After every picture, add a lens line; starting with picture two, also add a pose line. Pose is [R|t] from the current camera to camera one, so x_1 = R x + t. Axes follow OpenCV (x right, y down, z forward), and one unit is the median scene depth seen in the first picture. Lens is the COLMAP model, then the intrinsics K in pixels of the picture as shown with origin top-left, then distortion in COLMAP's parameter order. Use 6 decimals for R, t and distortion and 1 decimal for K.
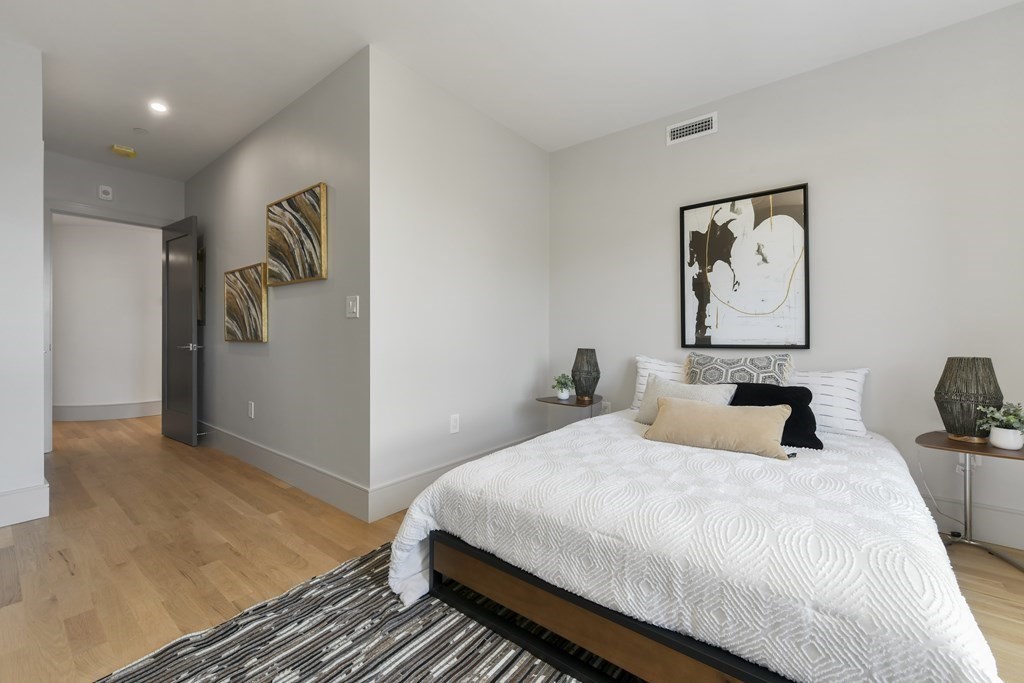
lens RADIAL K [[418.4, 0, 516.6], [0, 418.4, 330.5], [0, 0, 1]] dist [-0.001807, 0.000504]
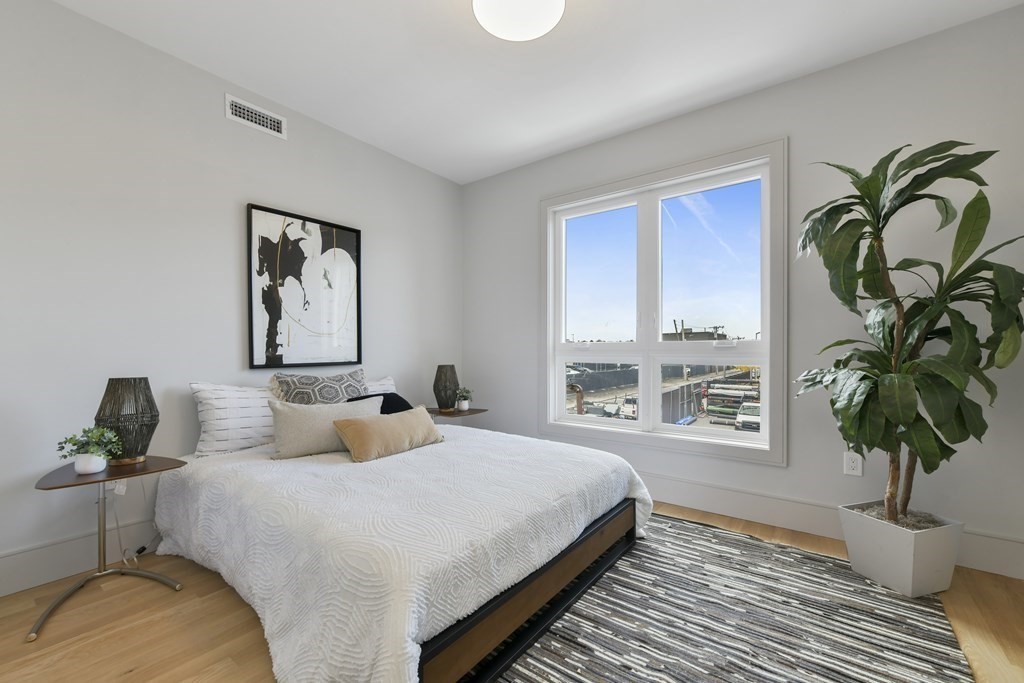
lens RADIAL K [[427.1, 0, 514.9], [0, 427.1, 346.2], [0, 0, 1]] dist [0.014310, -0.000016]
pose [[-0.016136, 0.005868, 0.999853, -0.506644], [-0.006631, 0.999960, -0.005976, -0.003806], [-0.999848, -0.006726, -0.016096, 0.493242]]
